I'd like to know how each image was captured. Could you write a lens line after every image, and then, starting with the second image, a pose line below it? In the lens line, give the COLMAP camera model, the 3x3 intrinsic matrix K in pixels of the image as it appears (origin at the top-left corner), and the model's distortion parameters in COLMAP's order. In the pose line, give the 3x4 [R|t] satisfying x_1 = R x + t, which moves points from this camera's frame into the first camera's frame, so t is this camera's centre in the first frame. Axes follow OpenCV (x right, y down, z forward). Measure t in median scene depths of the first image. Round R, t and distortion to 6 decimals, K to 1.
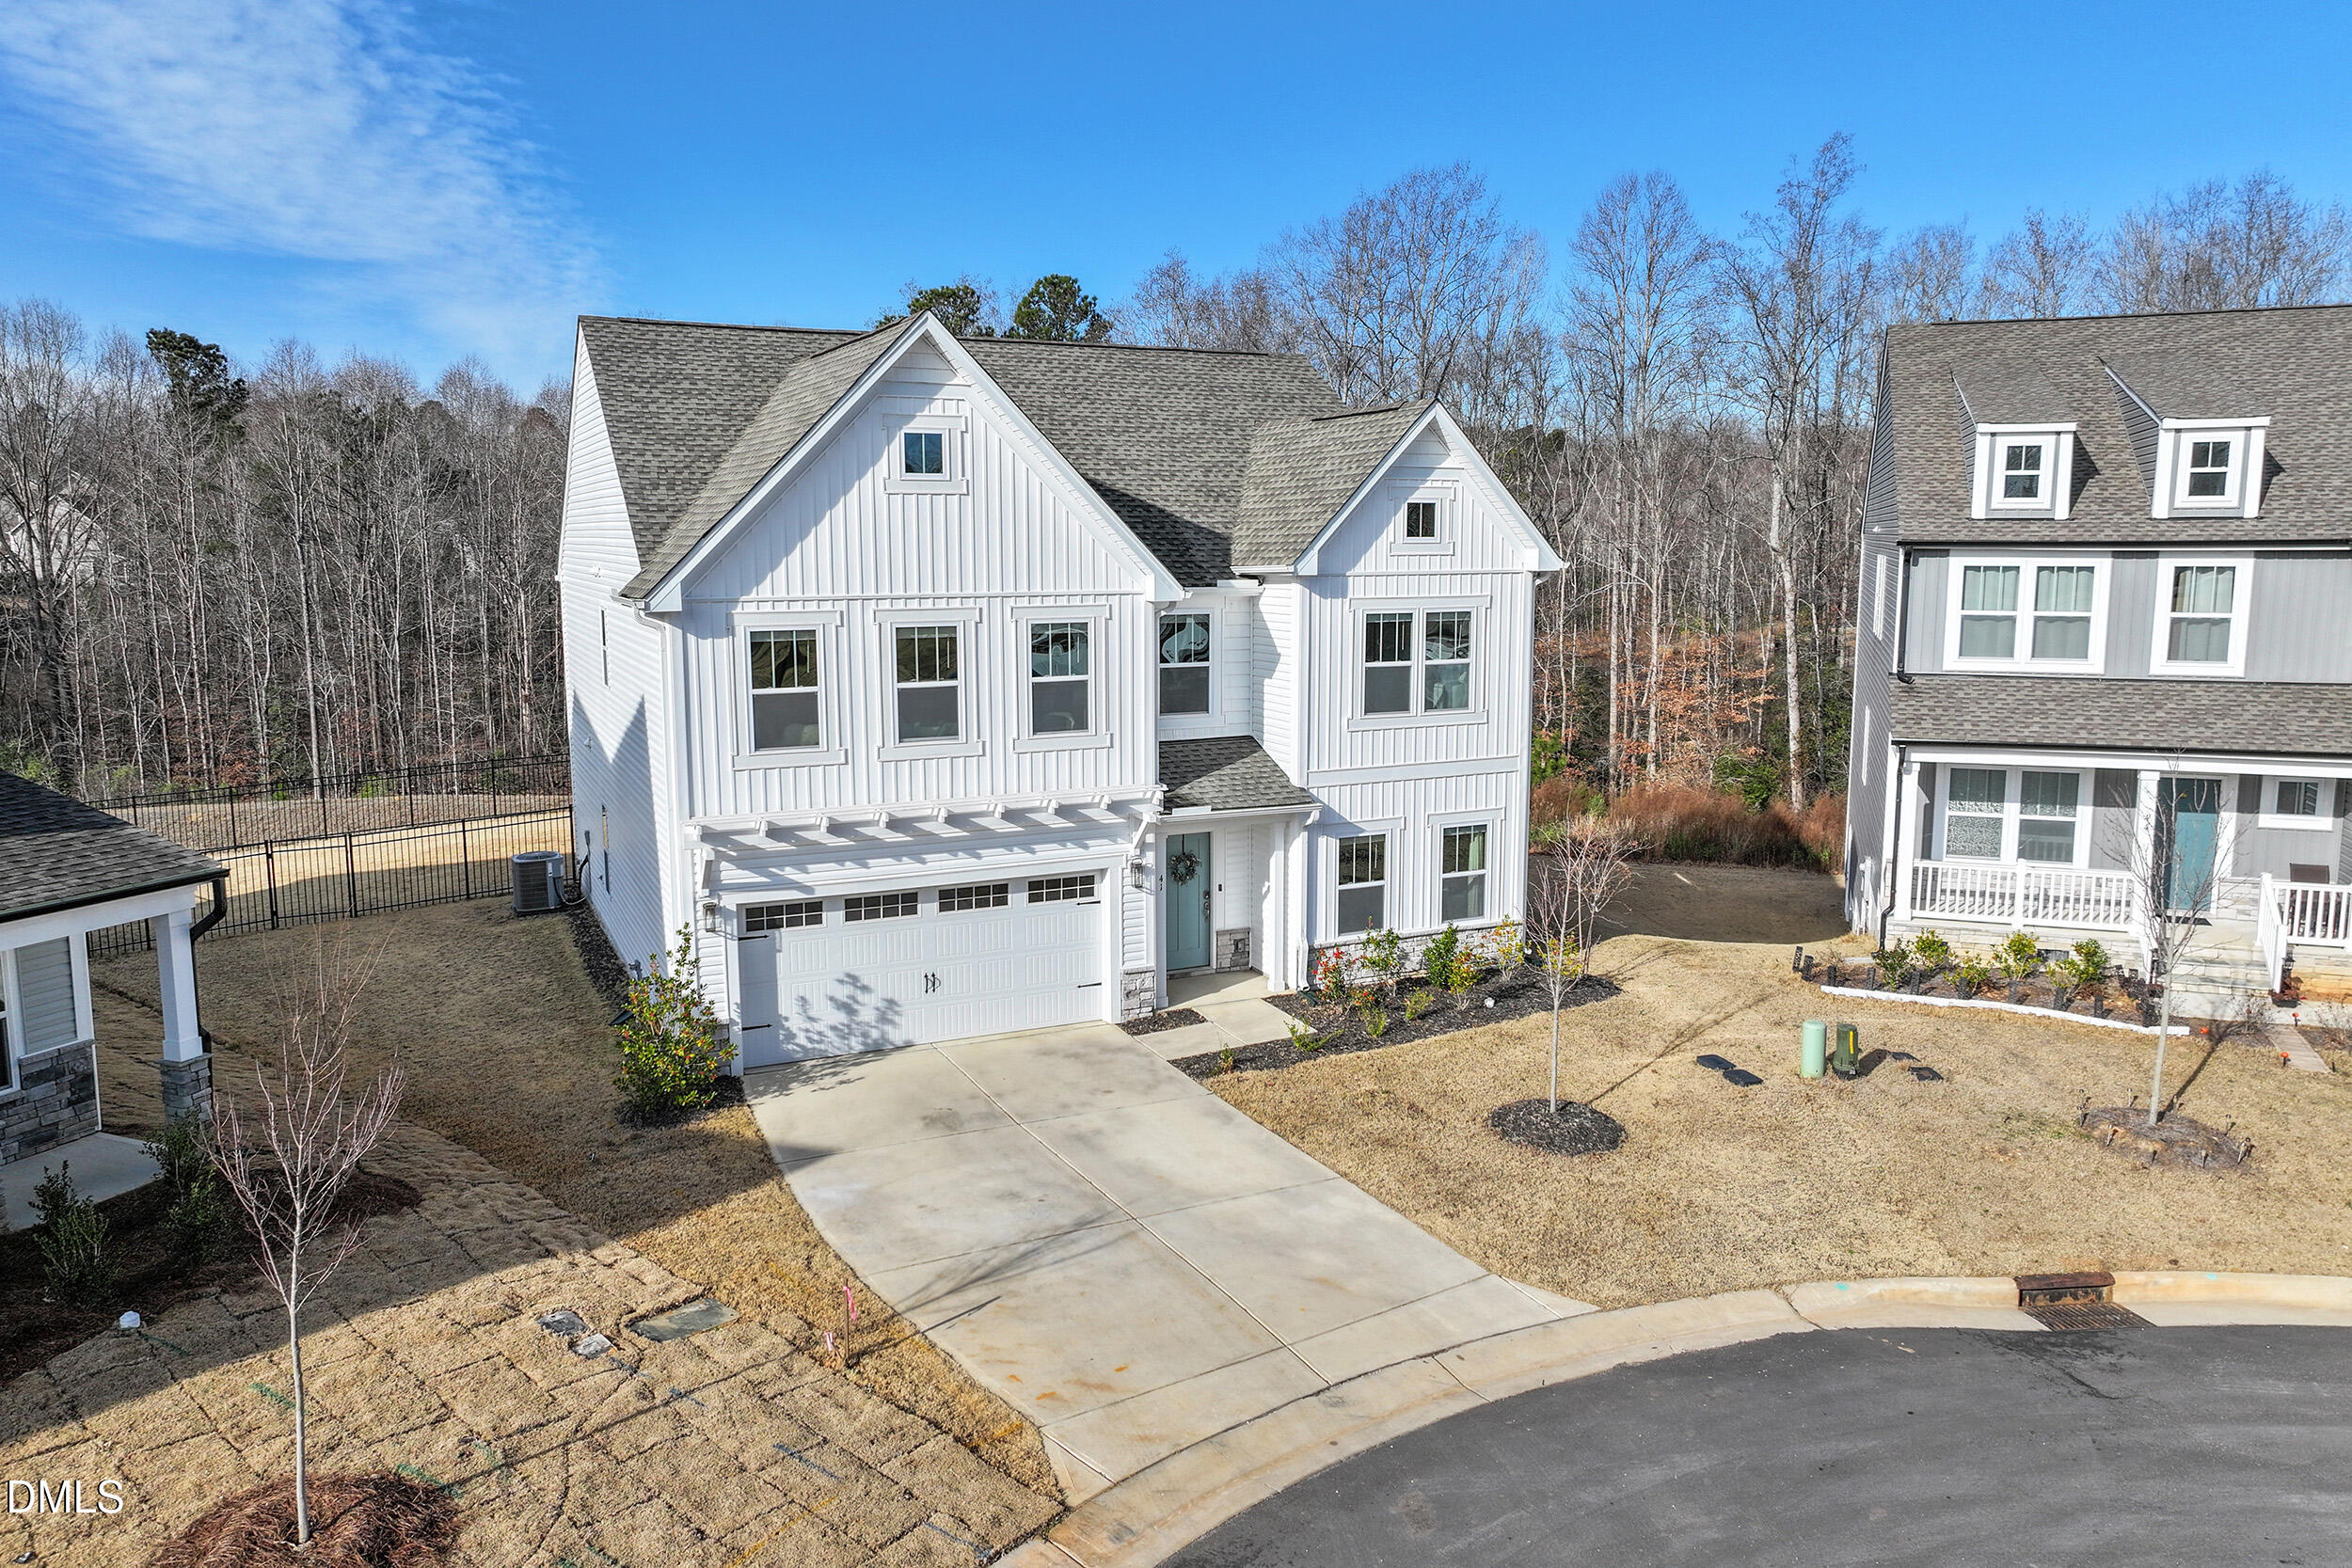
lens RADIAL K [[1649.2, 0, 1179.3], [0, 1649.2, 763.5], [0, 0, 1]] dist [-0.003330, 0.019142]
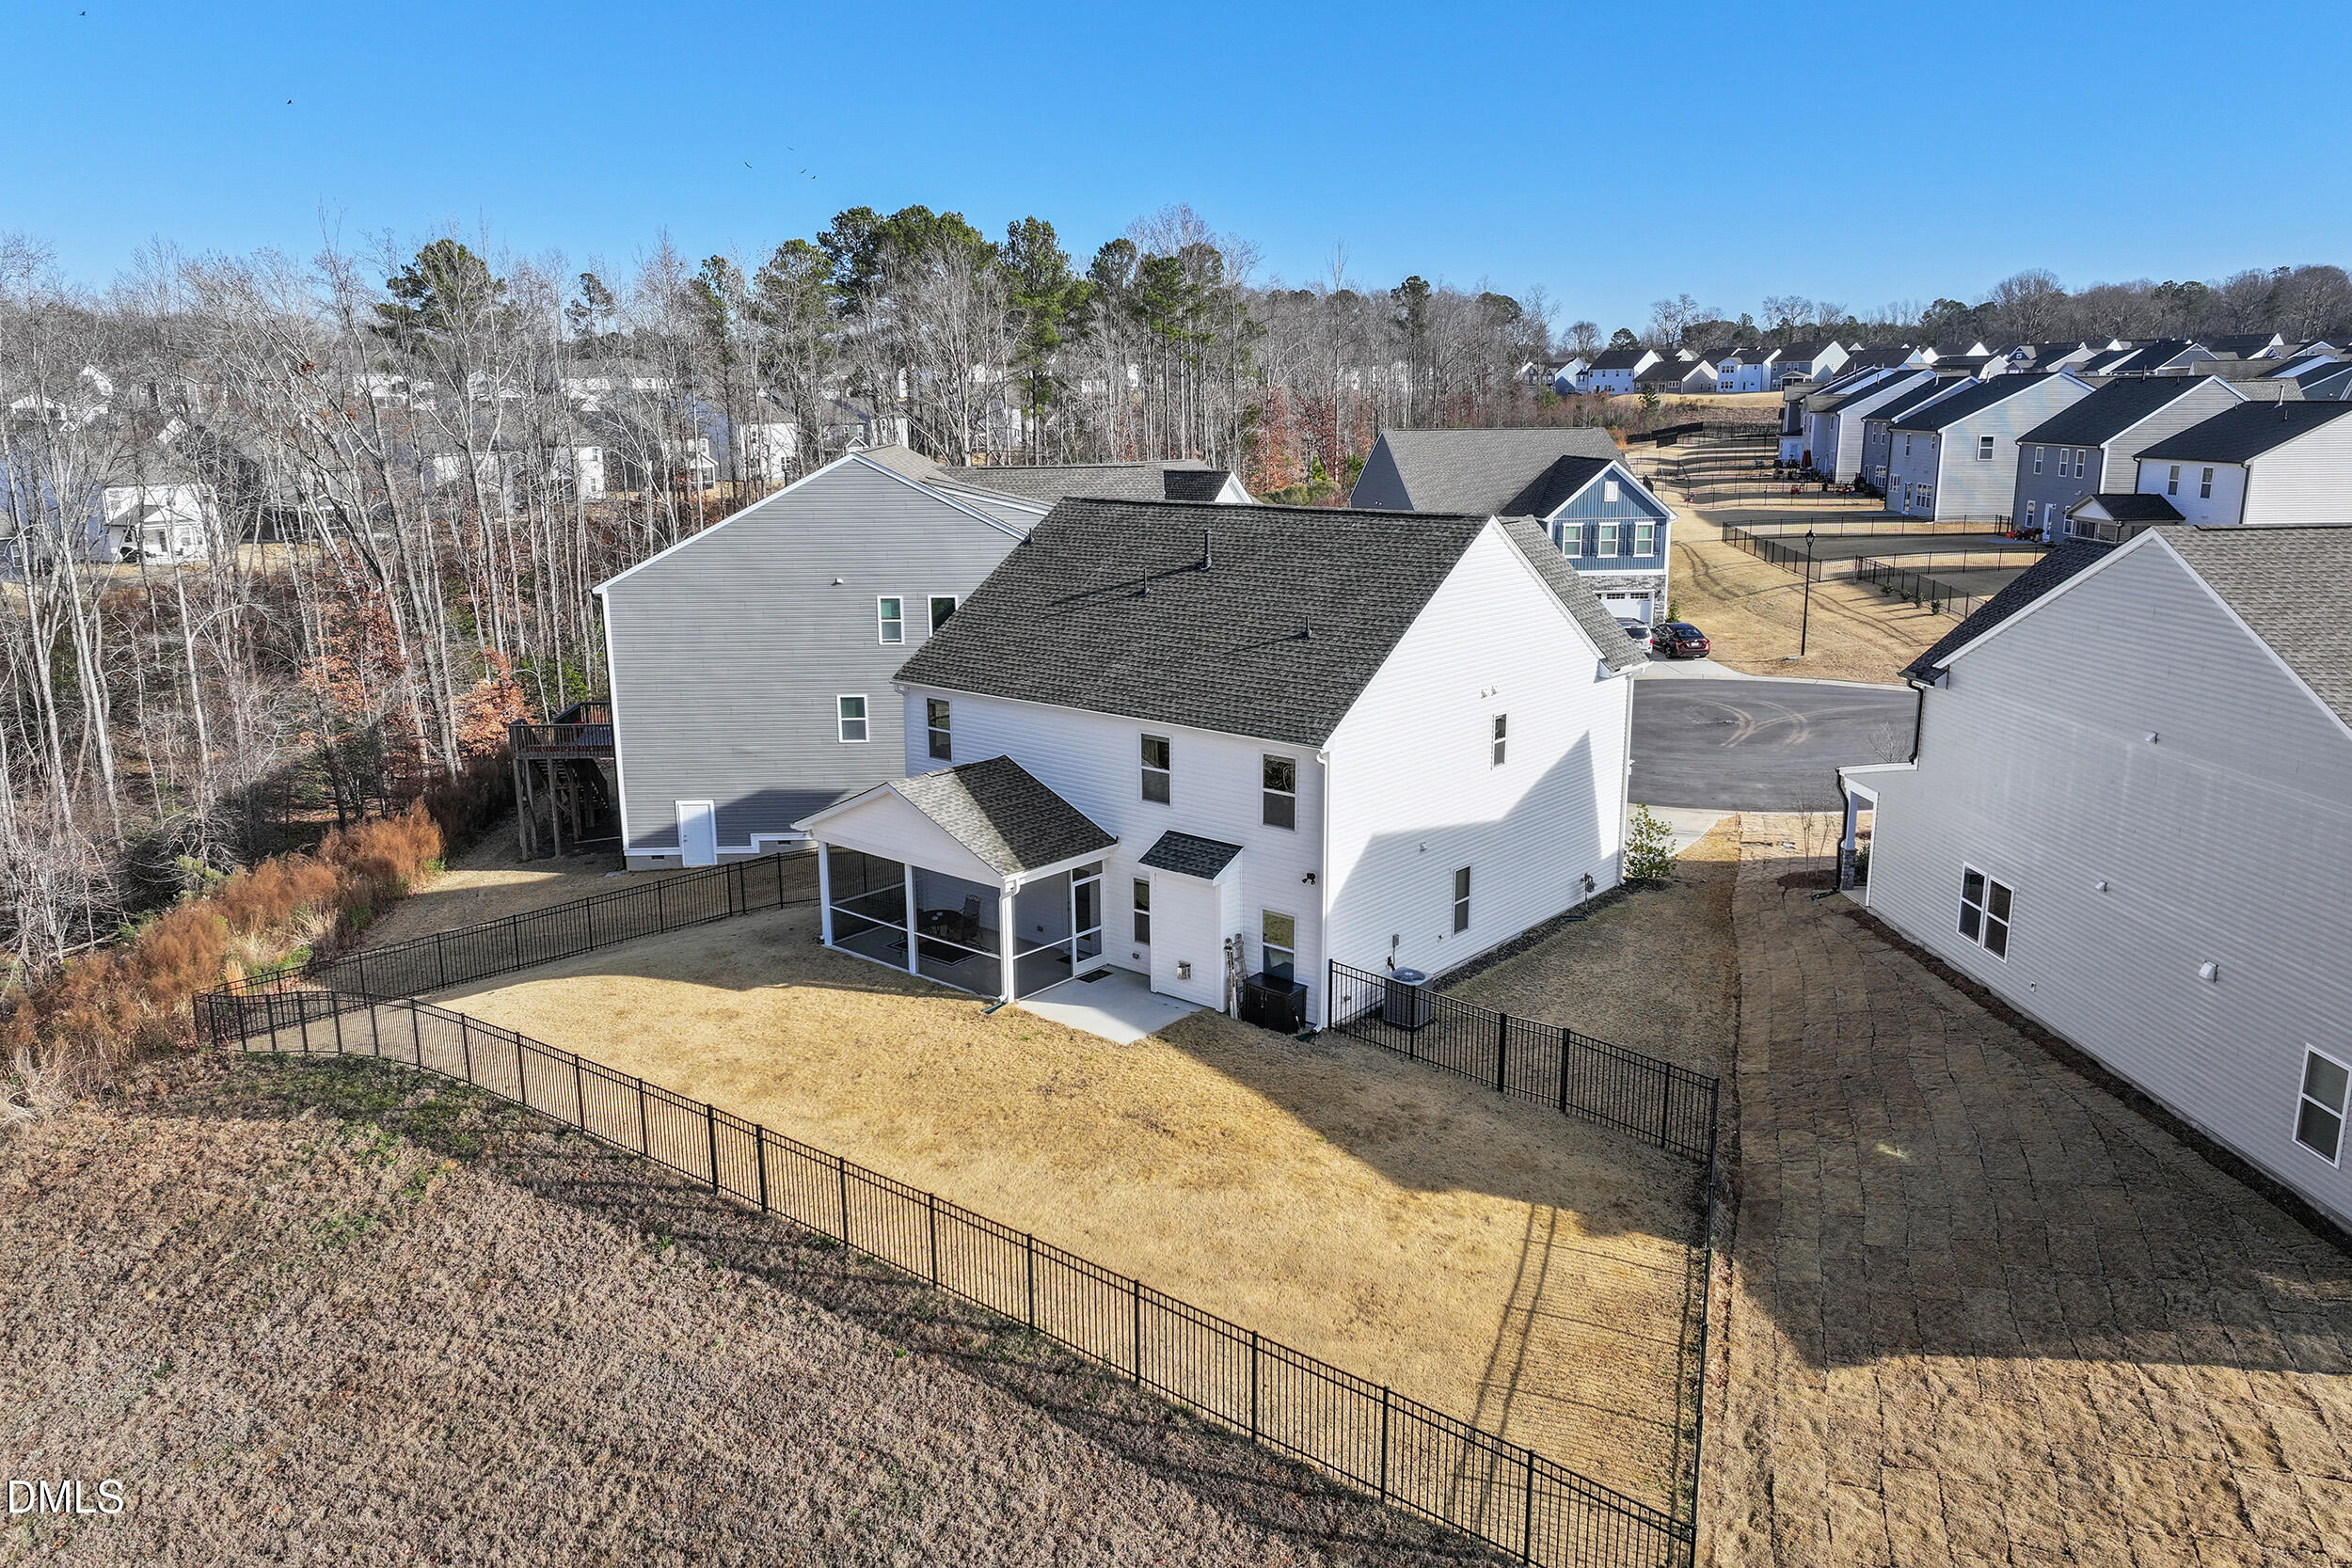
lens RADIAL K [[1649.2, 0, 1184.2], [0, 1649.2, 778.9], [0, 0, 1]] dist [-0.003330, 0.019142]
pose [[-0.406281, -0.197354, 0.892181, -1.699184], [0.139812, 0.951473, 0.274137, -0.524929], [-0.902988, 0.236114, -0.358973, 1.972197]]
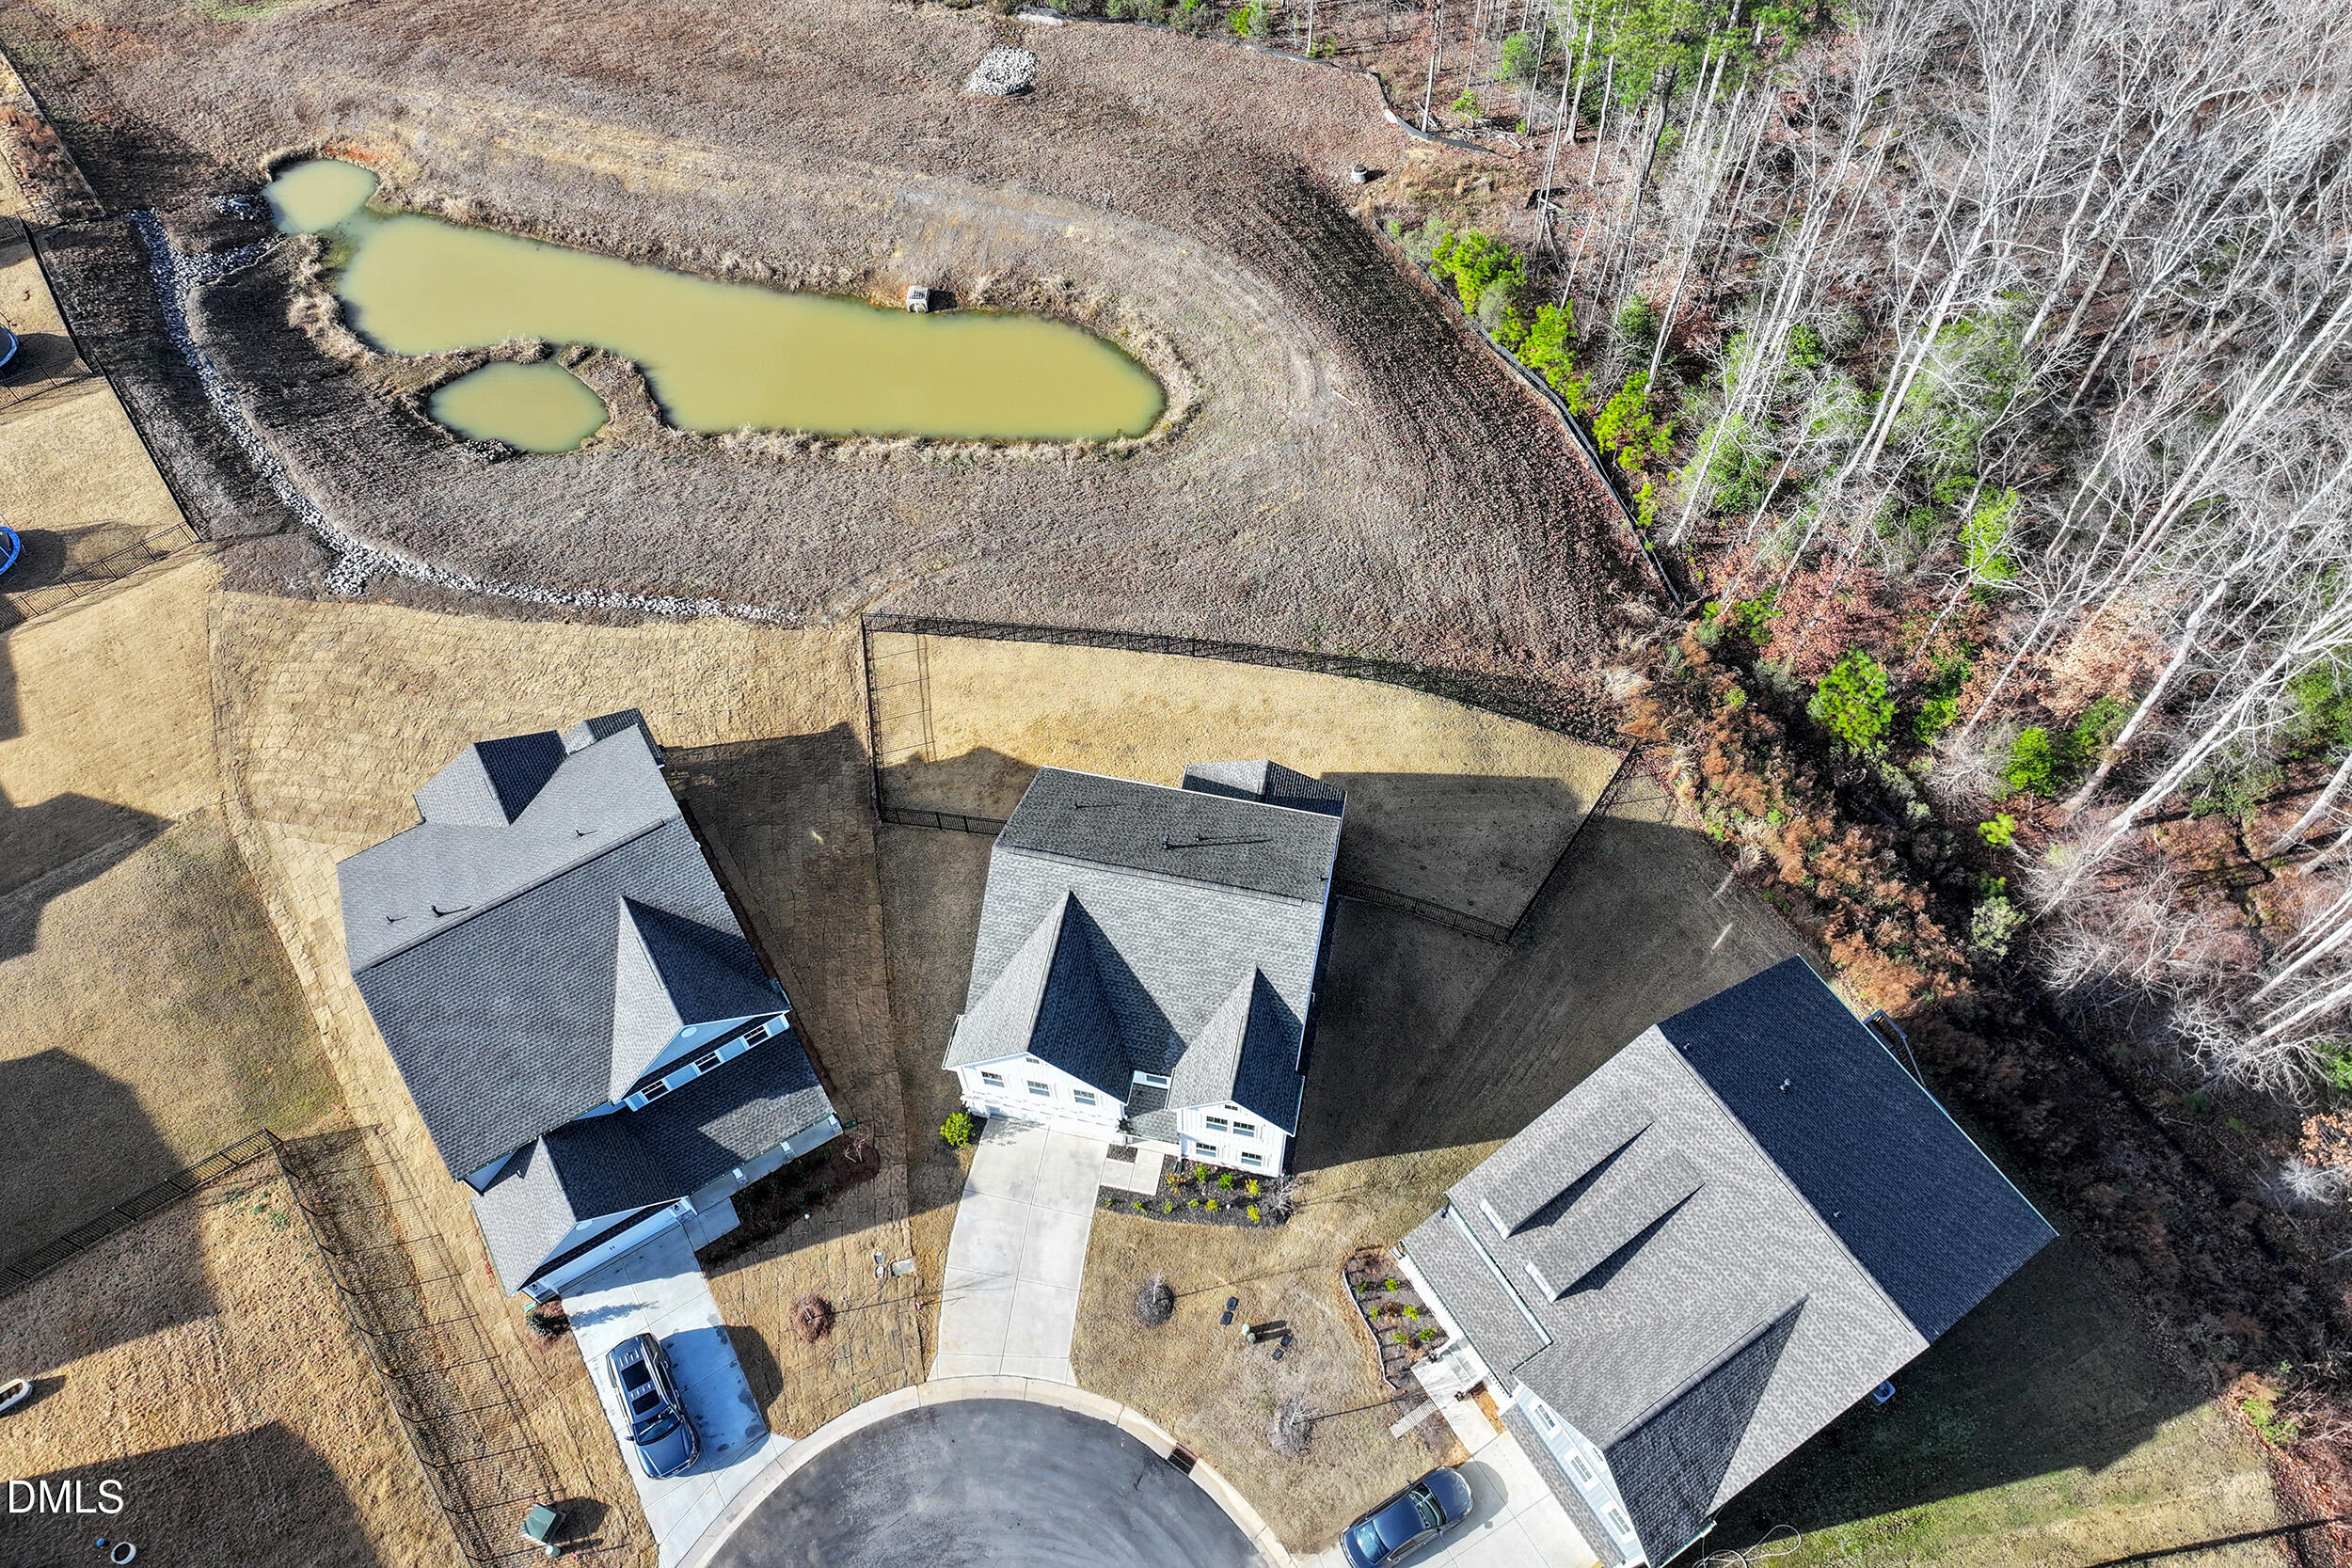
lens RADIAL K [[1649.2, 0, 1192.5], [0, 1649.2, 689.5], [0, 0, 1]] dist [-0.003330, 0.019142]
pose [[0.798660, 0.500139, -0.334670, 0.648792], [-0.084855, 0.644168, 0.760163, -2.576114], [0.595770, -0.578713, 0.556910, -0.070663]]
